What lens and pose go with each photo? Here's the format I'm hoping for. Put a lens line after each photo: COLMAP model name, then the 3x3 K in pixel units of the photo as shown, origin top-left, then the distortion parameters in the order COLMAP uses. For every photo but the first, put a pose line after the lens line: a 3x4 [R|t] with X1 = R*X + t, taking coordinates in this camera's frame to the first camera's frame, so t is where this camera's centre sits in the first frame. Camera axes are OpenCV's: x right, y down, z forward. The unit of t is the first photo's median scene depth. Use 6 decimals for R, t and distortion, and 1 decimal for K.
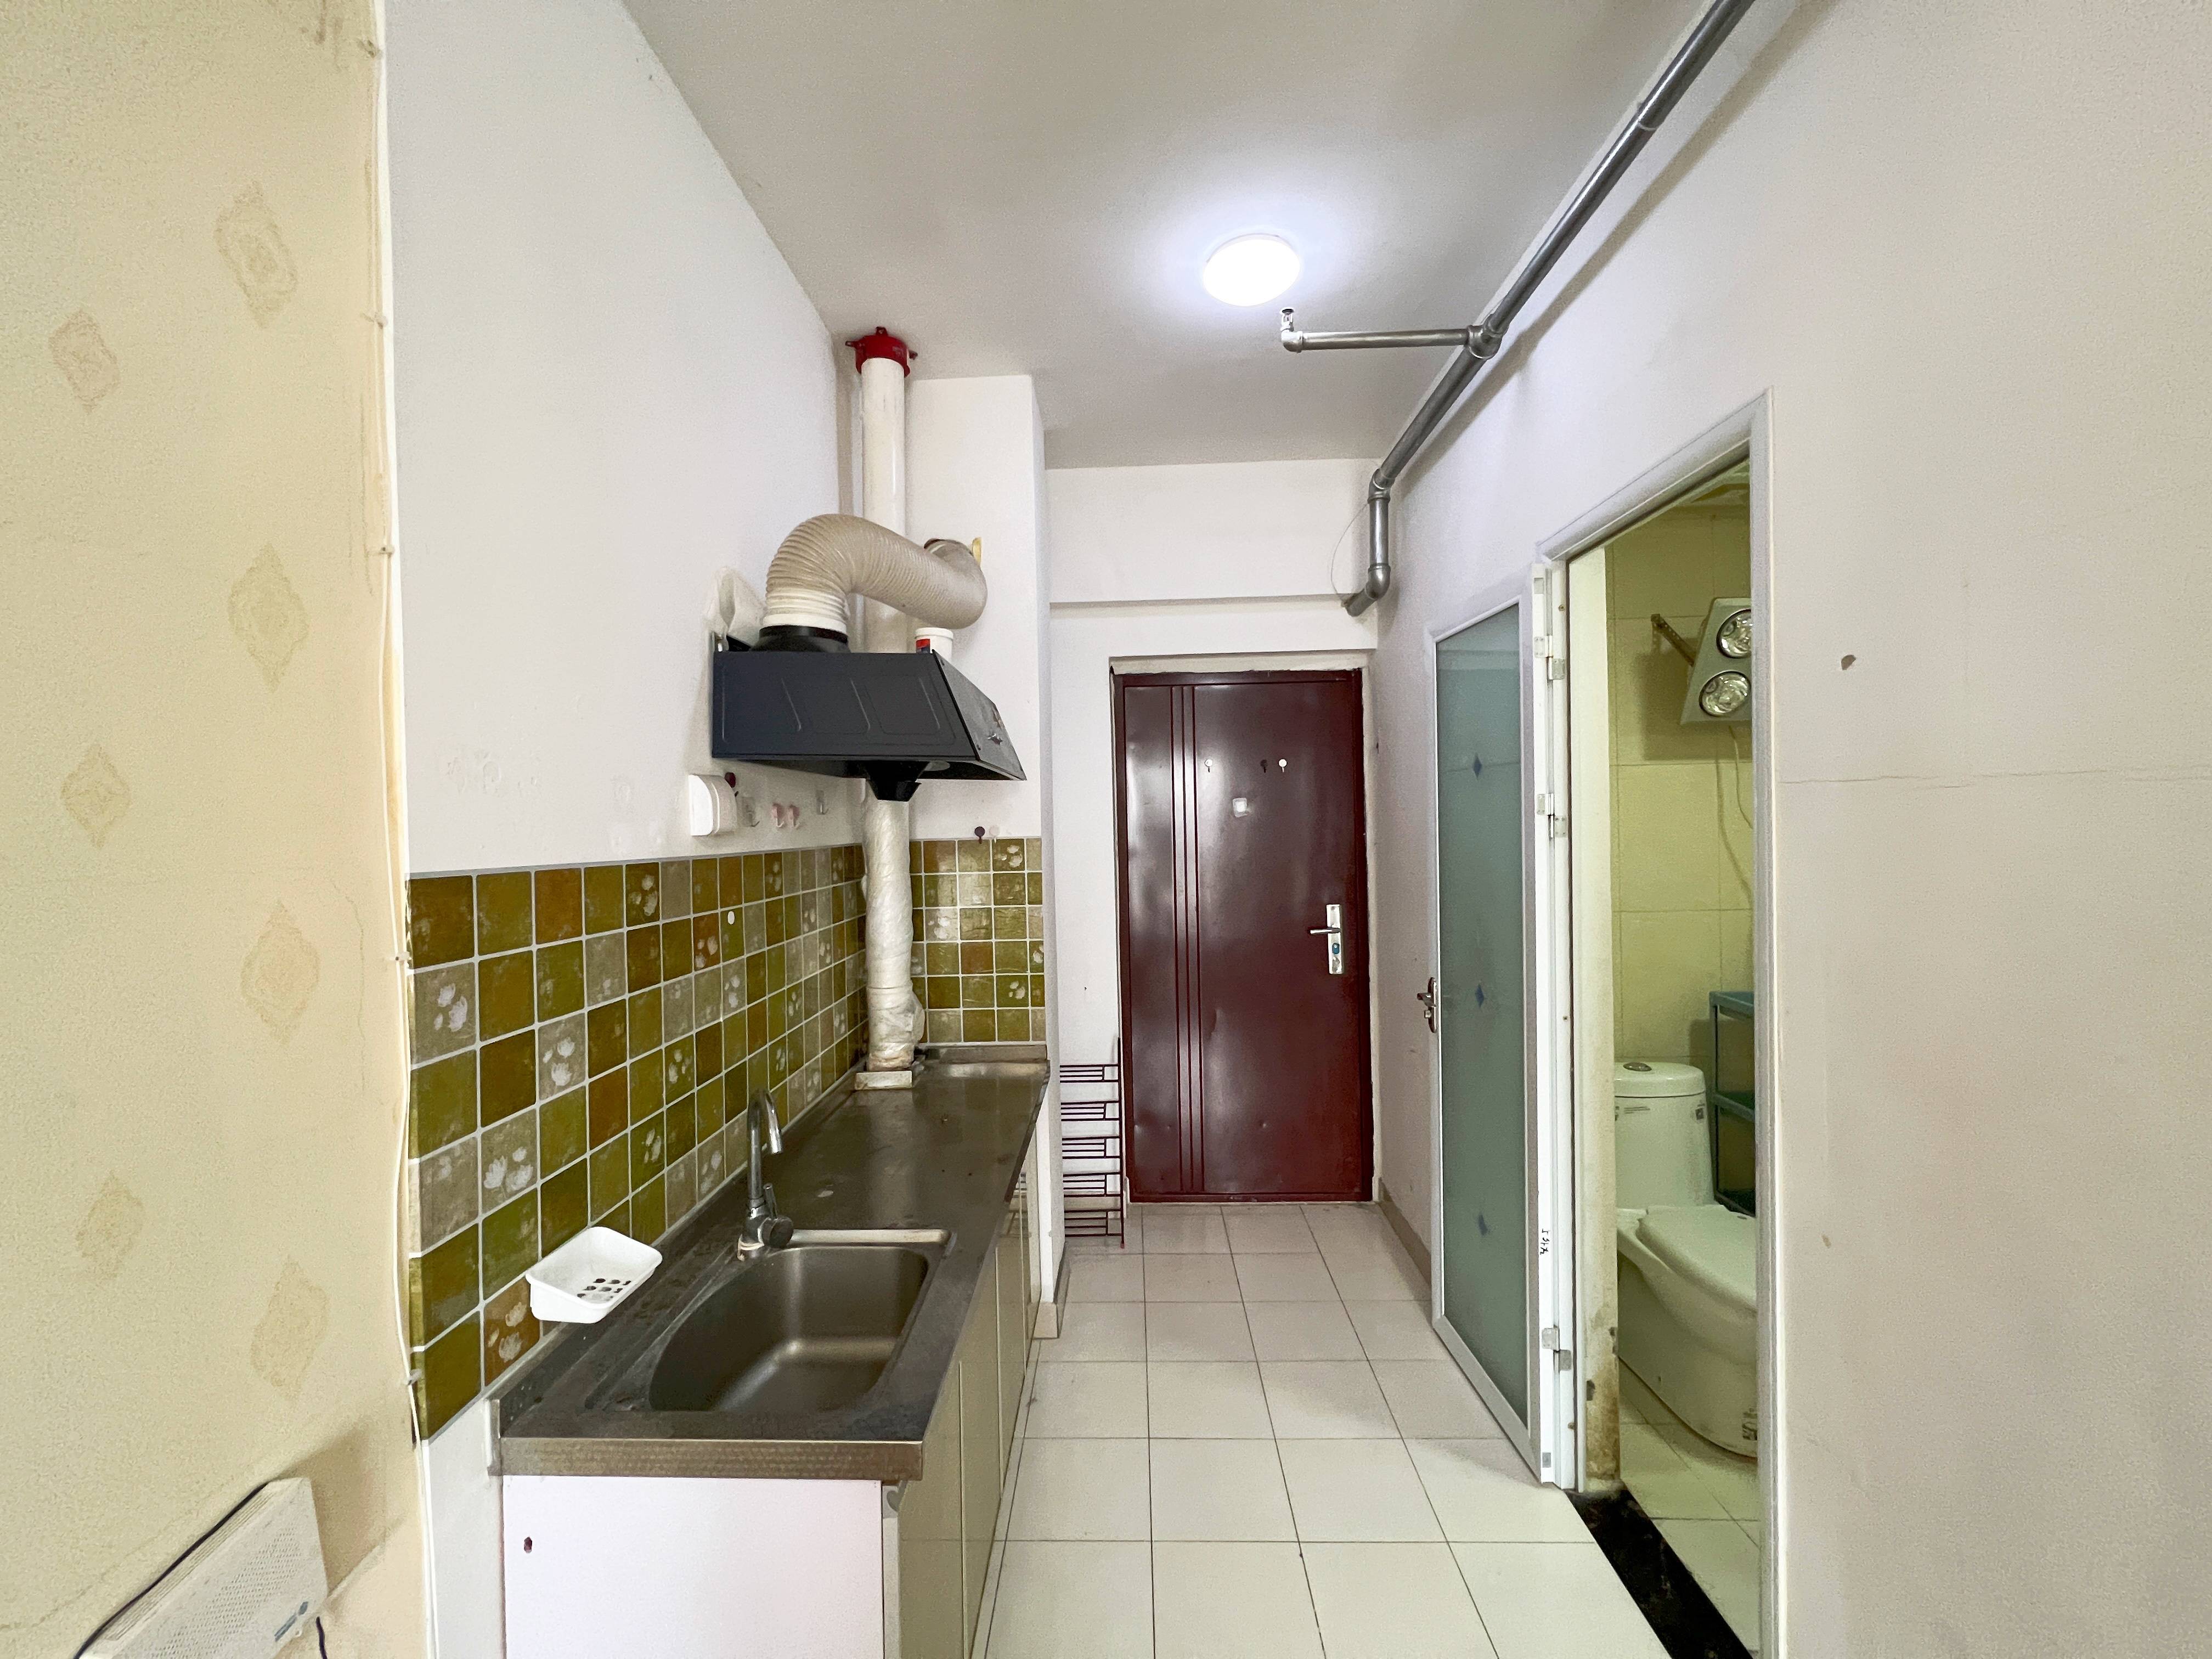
lens RADIAL K [[884.1, 0, 1093.8], [0, 884.1, 823.1], [0, 0, 1]] dist [0.000578, -0.000413]
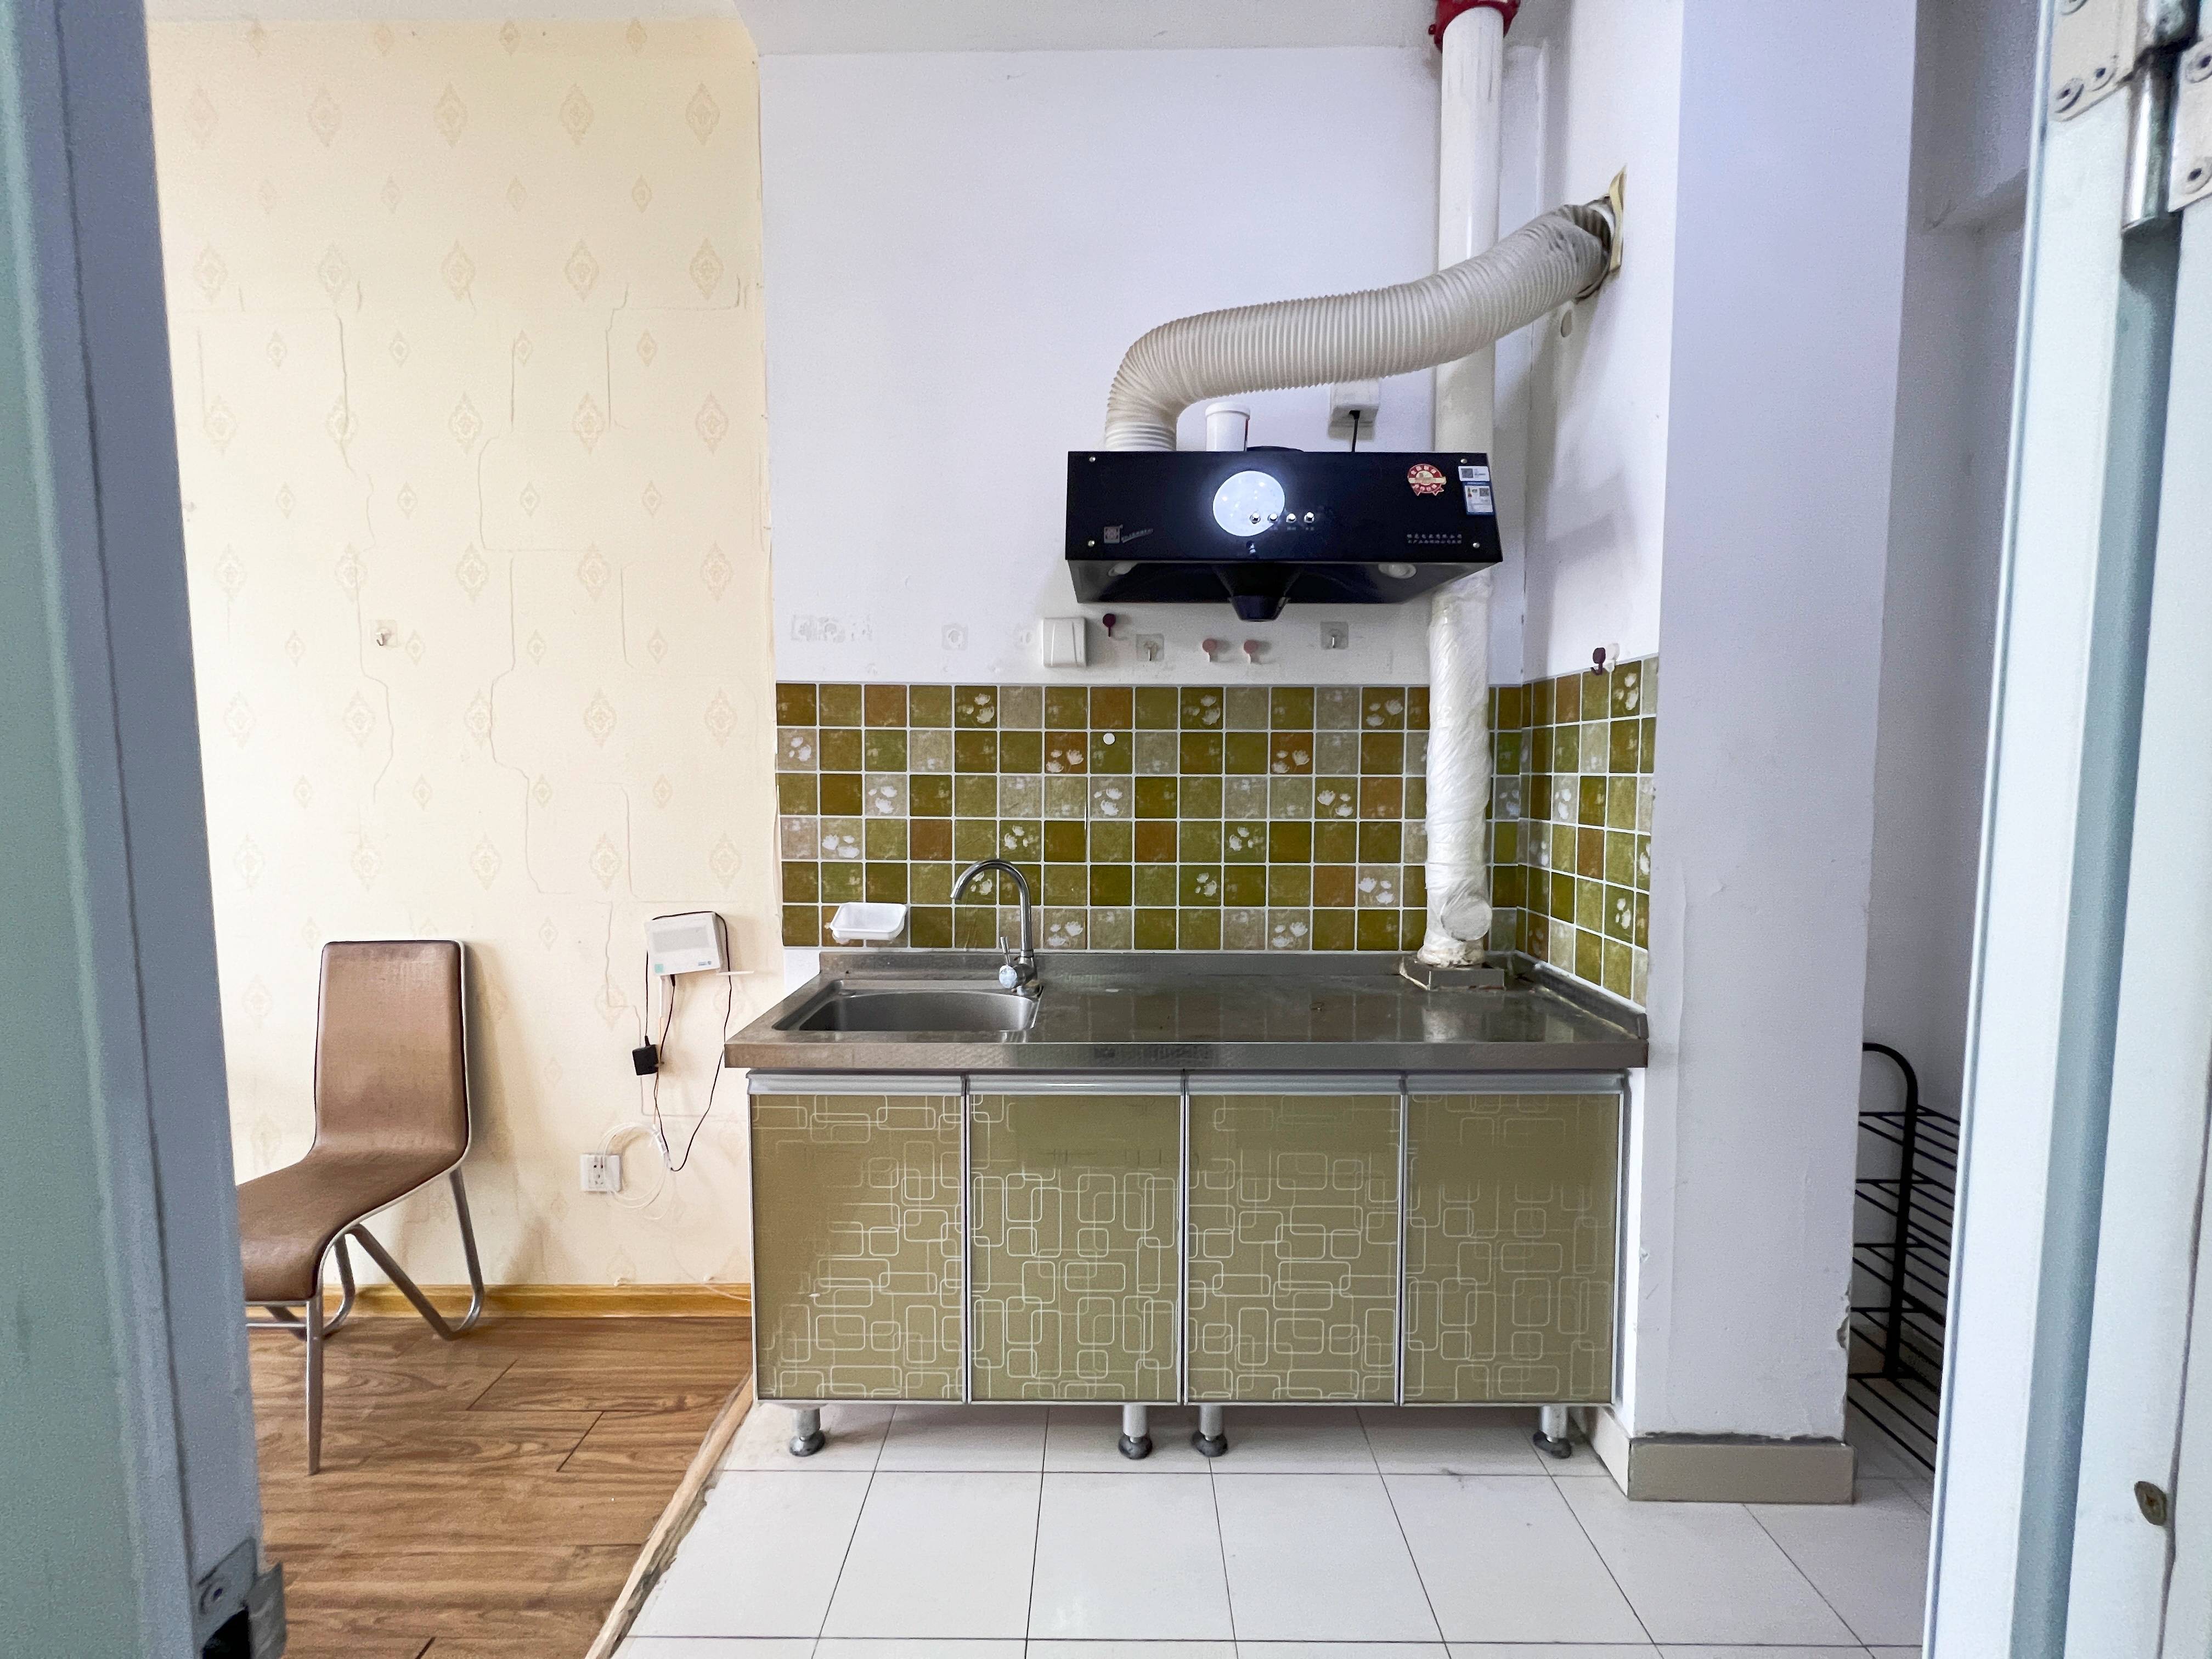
lens RADIAL K [[884.1, 0, 1109.6], [0, 884.1, 820.8], [0, 0, 1]] dist [0.000578, -0.000413]
pose [[0.032649, 0.079611, -0.996291, 0.940061], [-0.006074, 0.996820, 0.079454, 0.147974], [0.999448, 0.003458, 0.033029, 1.166130]]
